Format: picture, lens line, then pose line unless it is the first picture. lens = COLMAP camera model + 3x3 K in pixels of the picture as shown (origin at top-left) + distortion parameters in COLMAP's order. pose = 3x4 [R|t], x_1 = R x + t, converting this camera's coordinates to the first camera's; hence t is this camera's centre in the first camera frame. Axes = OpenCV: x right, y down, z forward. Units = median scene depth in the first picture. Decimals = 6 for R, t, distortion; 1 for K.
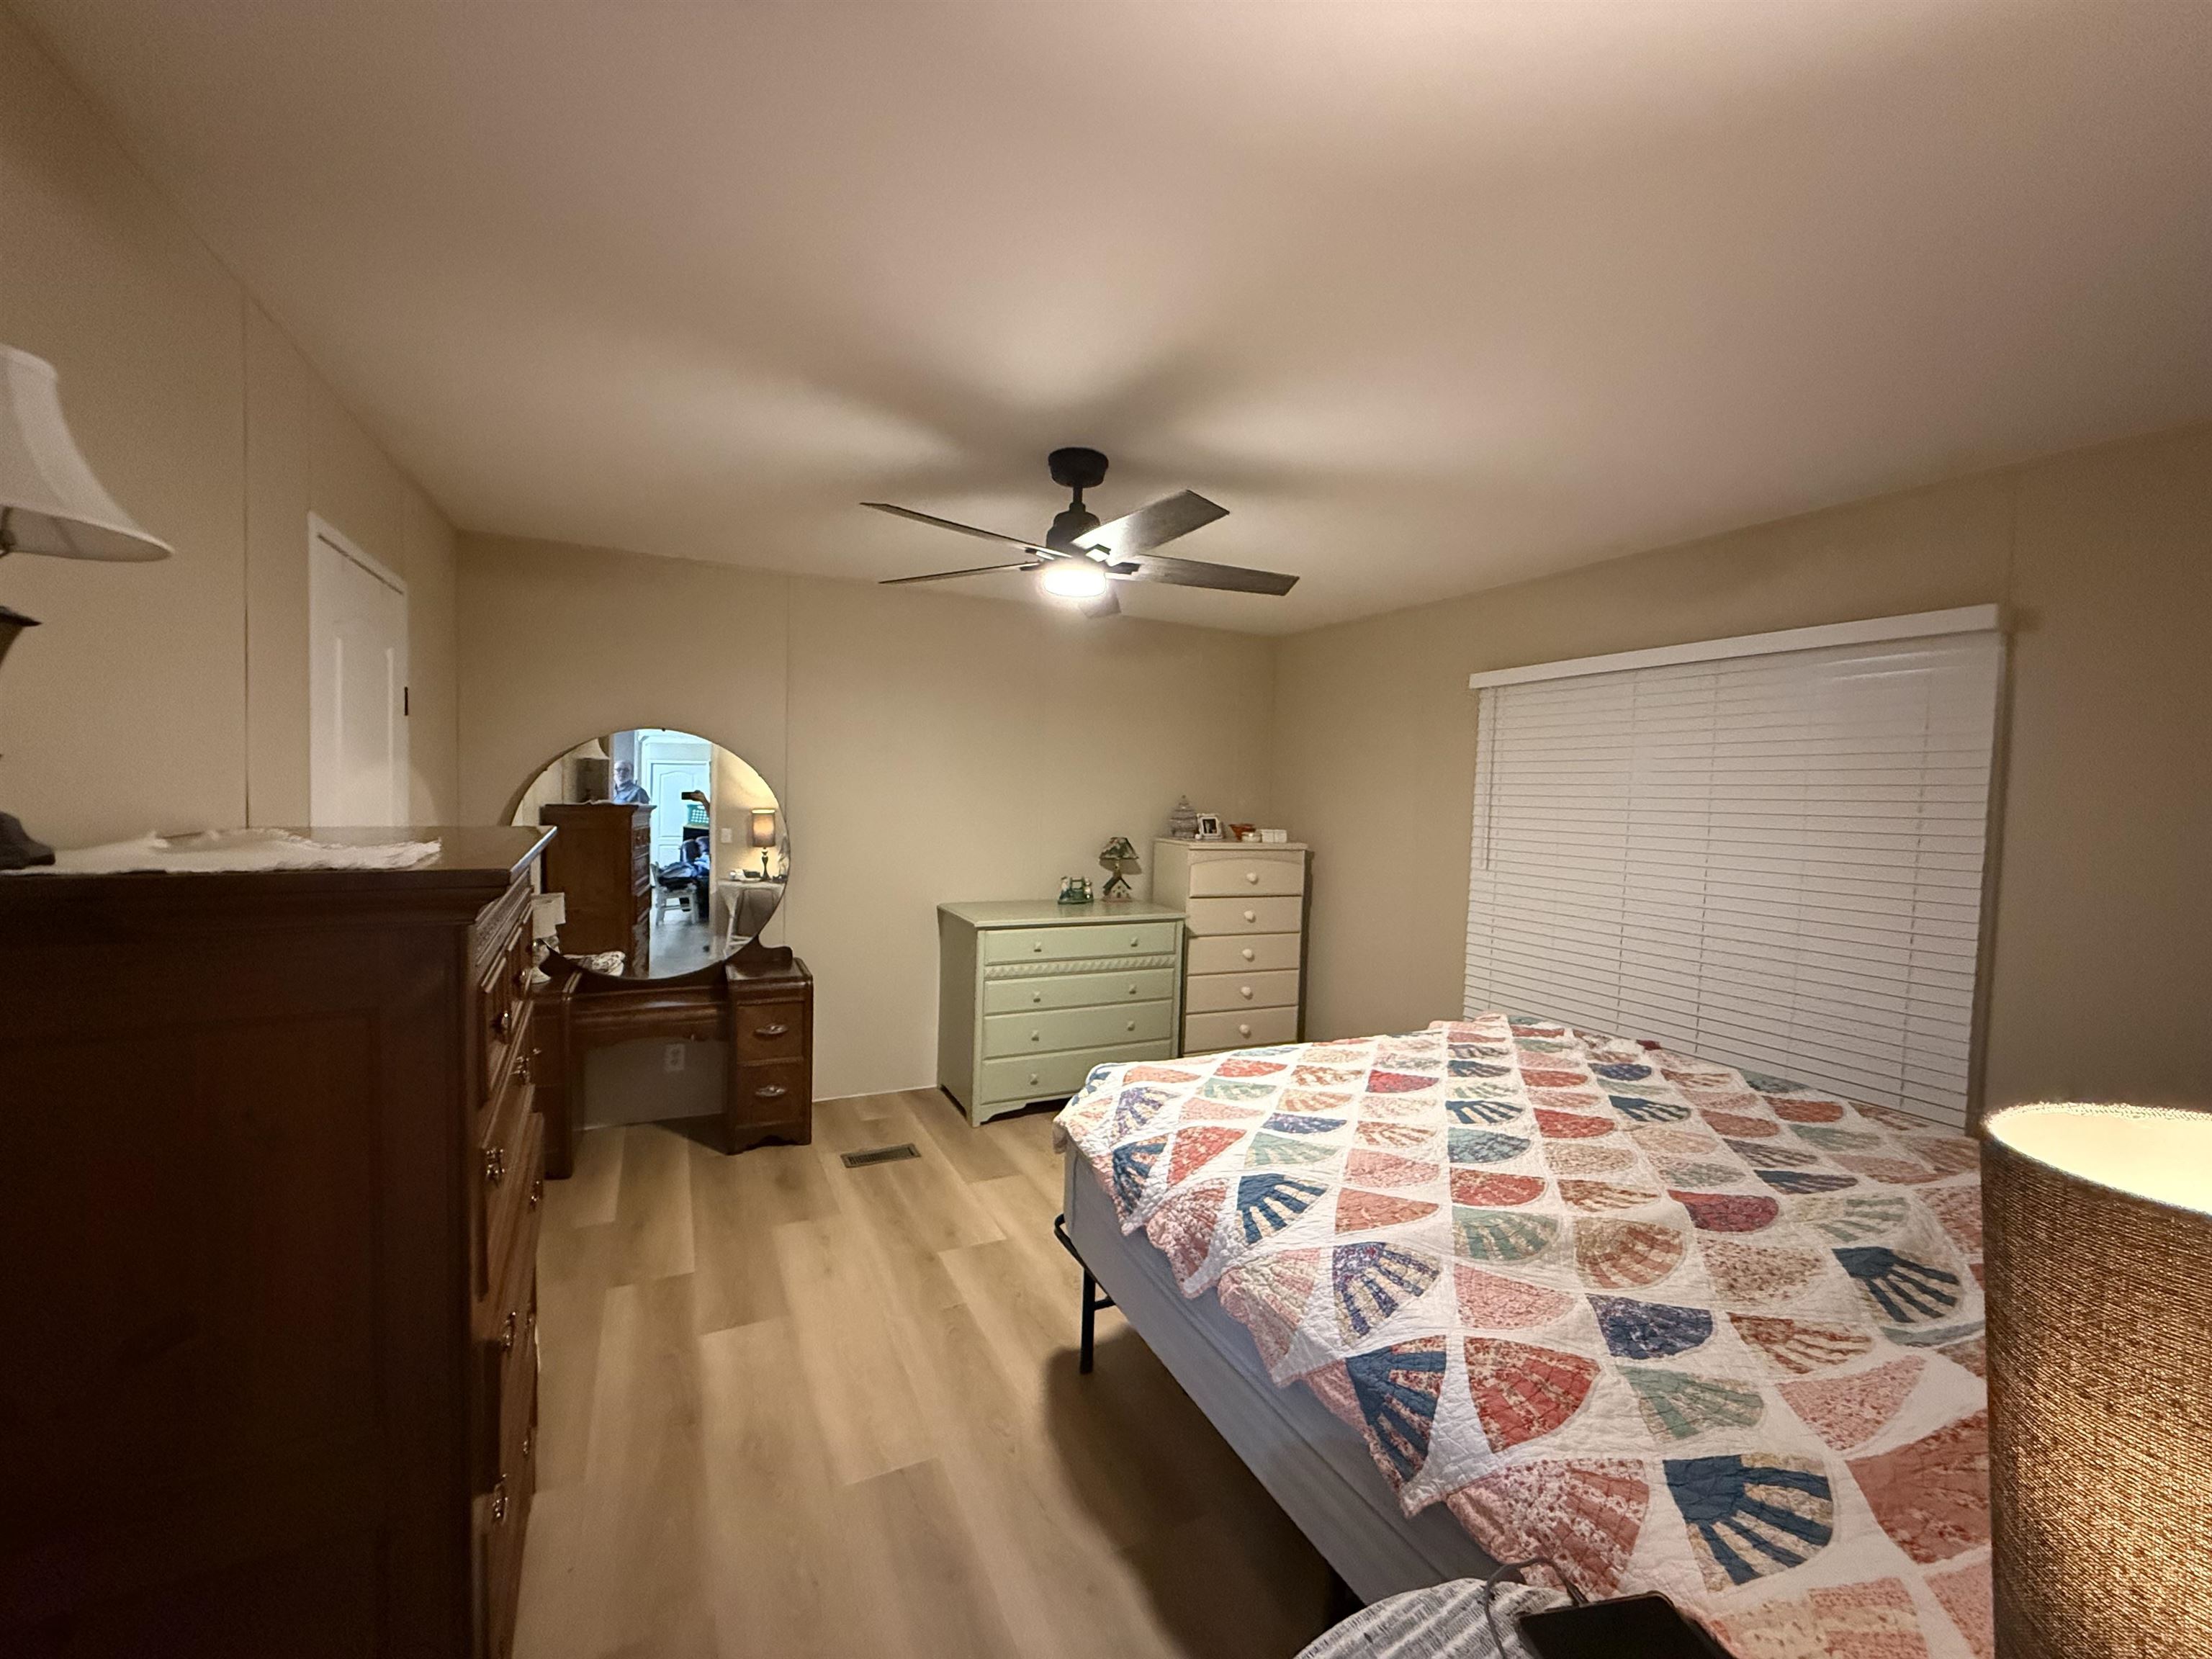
lens RADIAL K [[876.9, 0, 1102.0], [0, 876.9, 827.8], [0, 0, 1]] dist [-0.000154, -0.000027]
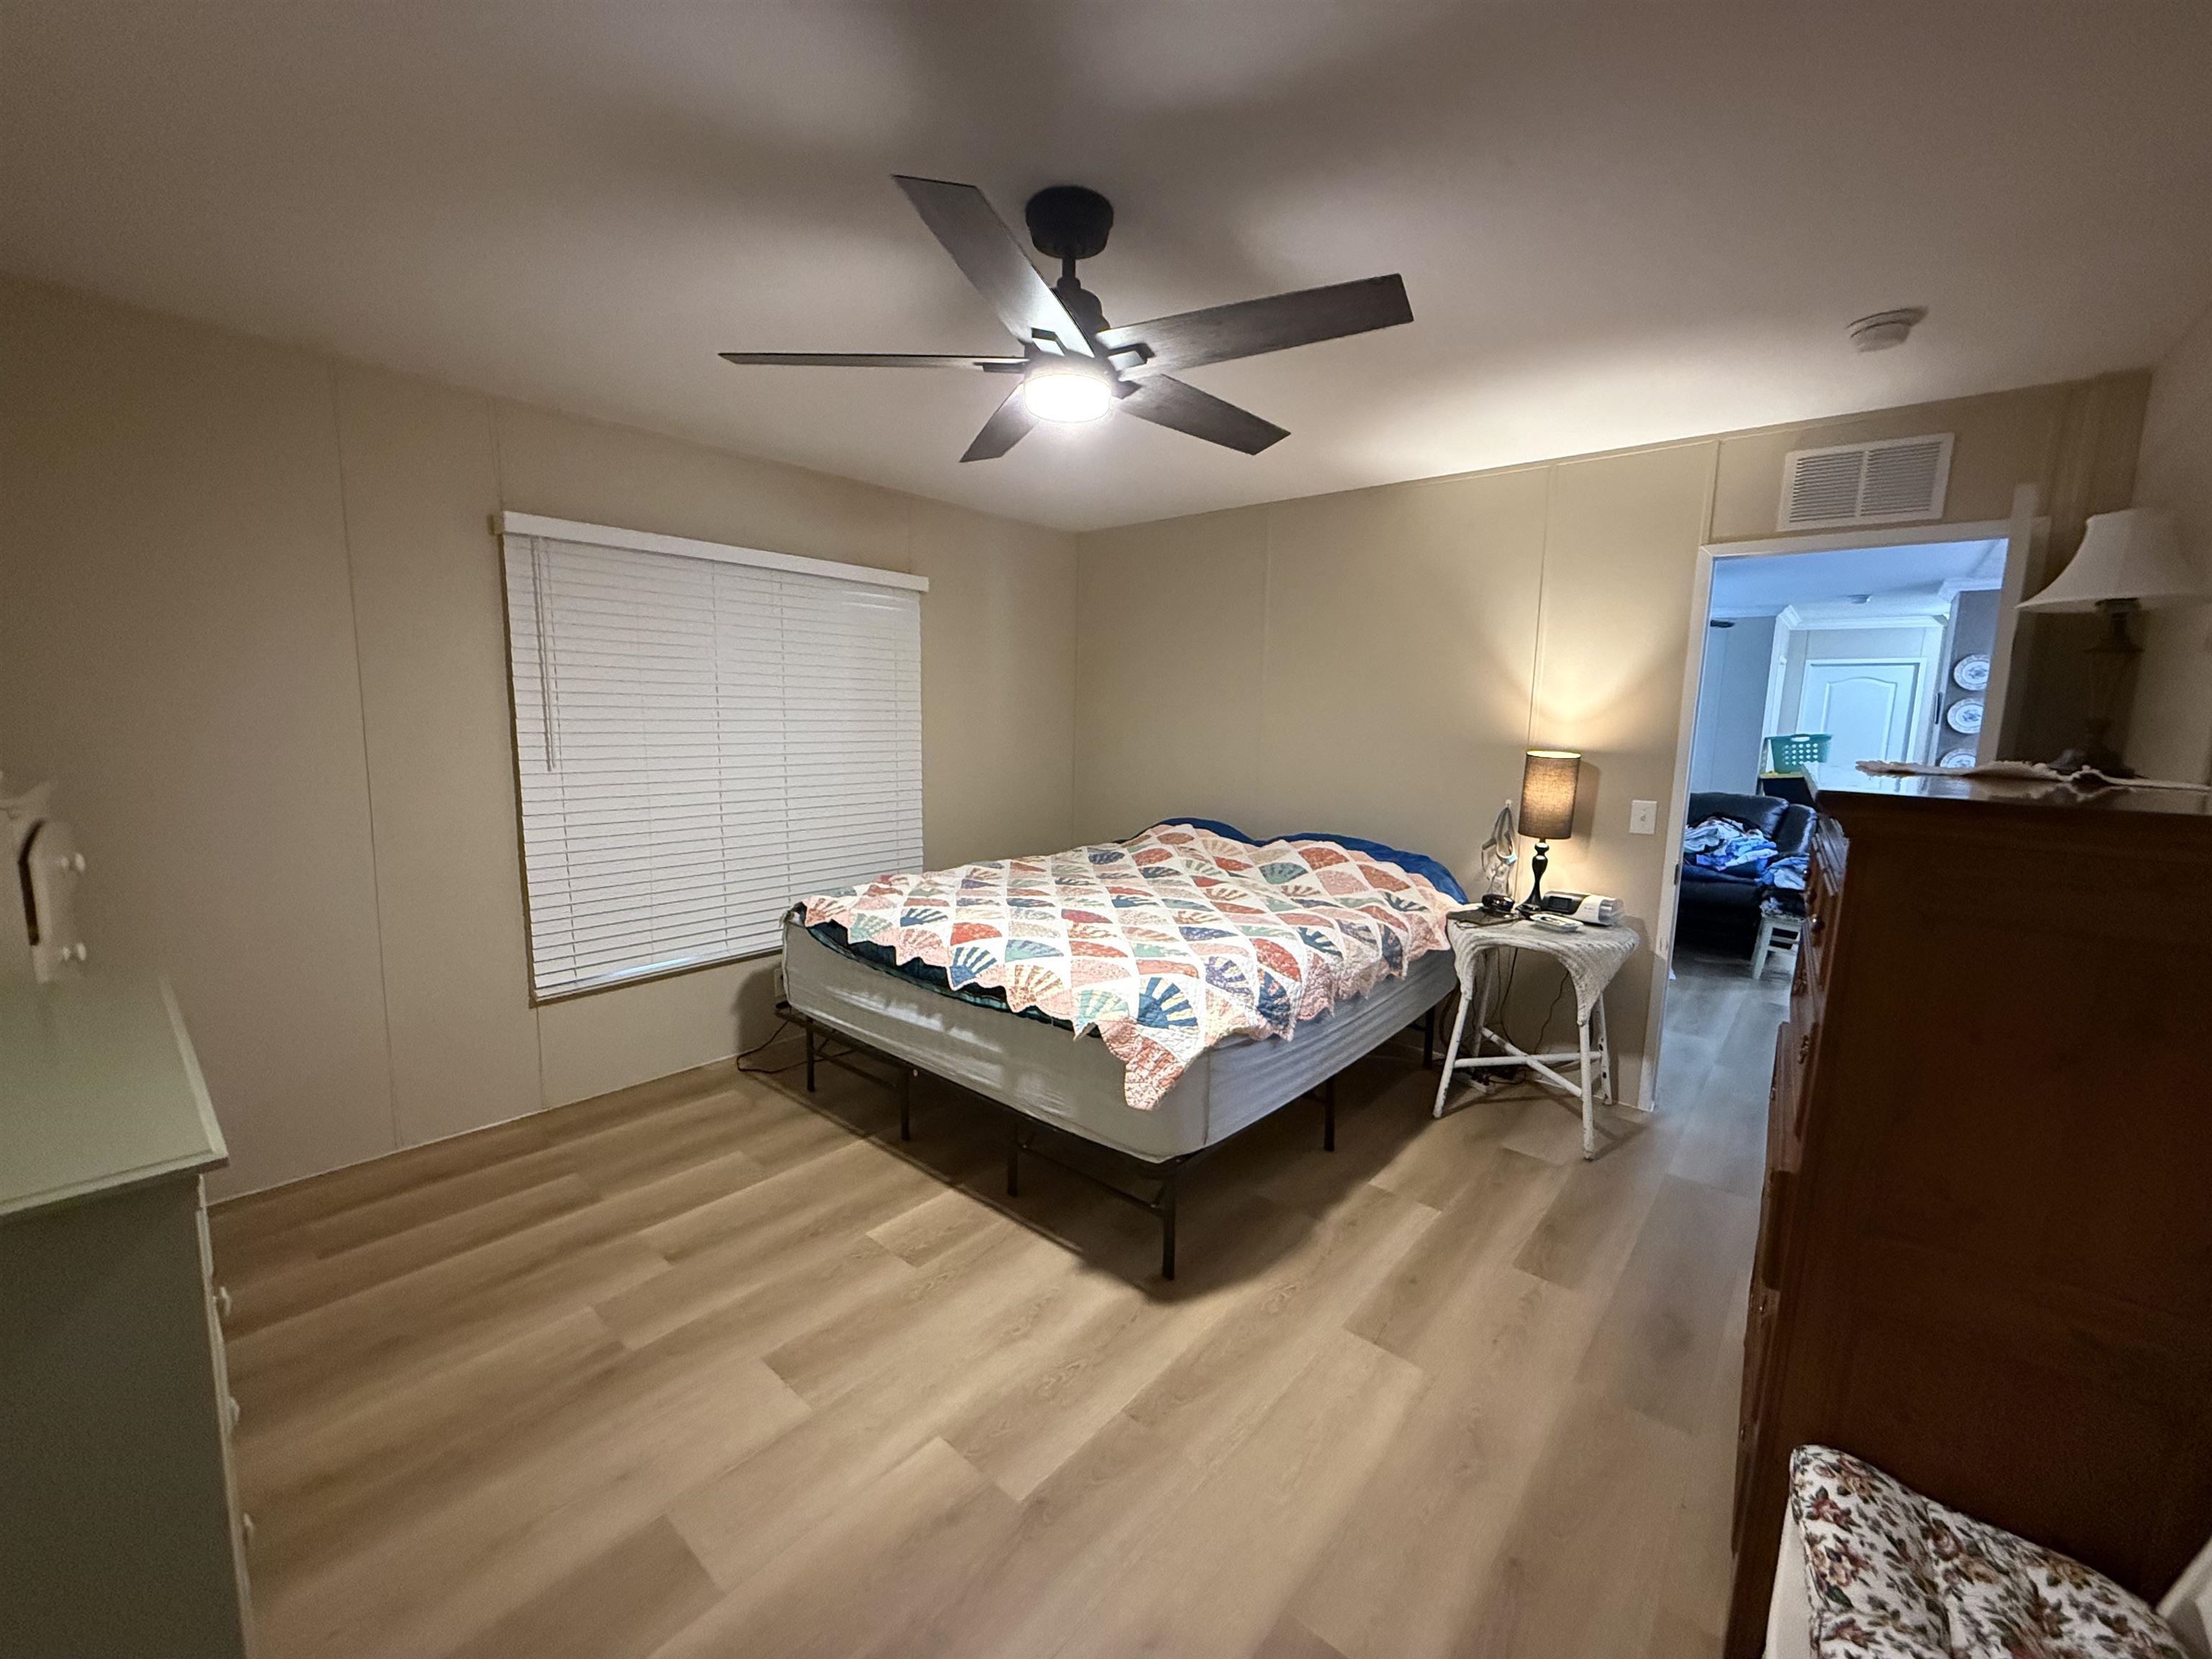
lens RADIAL K [[876.9, 0, 1103.4], [0, 876.9, 832.5], [0, 0, 1]] dist [-0.000154, -0.000027]
pose [[-0.392680, -0.164313, 0.904878, -0.906368], [-0.001028, 0.983988, 0.178233, -0.076309], [-0.919675, 0.069058, -0.386561, 1.565122]]
